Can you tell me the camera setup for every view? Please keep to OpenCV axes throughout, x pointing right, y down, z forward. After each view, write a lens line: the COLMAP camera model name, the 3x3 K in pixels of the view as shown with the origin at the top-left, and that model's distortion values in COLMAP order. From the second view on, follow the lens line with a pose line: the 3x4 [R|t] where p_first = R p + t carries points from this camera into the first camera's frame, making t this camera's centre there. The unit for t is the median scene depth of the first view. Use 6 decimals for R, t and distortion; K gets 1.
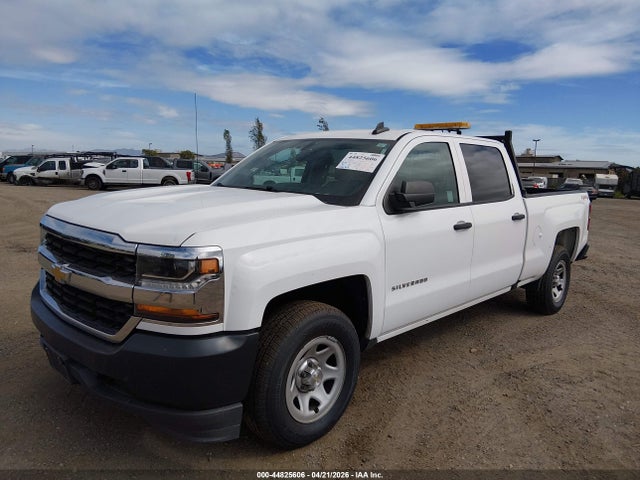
lens RADIAL K [[493.6, 0, 323.9], [0, 493.6, 233.9], [0, 0, 1]] dist [0.025838, -0.049106]
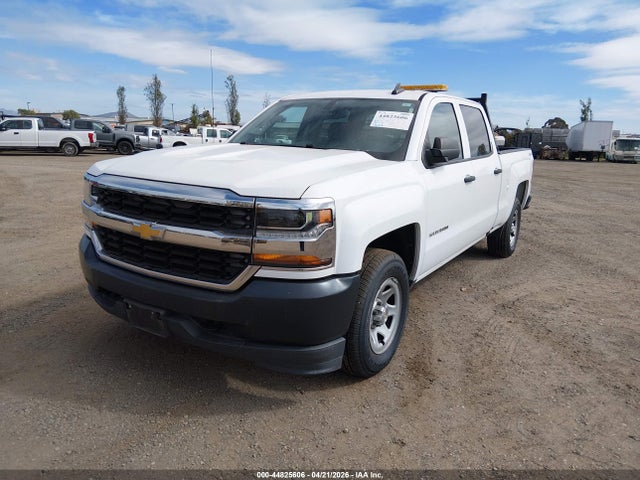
lens RADIAL K [[493.6, 0, 315.3], [0, 493.6, 242.2], [0, 0, 1]] dist [0.025838, -0.049106]
pose [[0.980180, -0.044640, 0.193015, -0.305712], [0.026884, 0.995242, 0.093656, 0.013359], [-0.196277, -0.086611, 0.976716, -0.045750]]
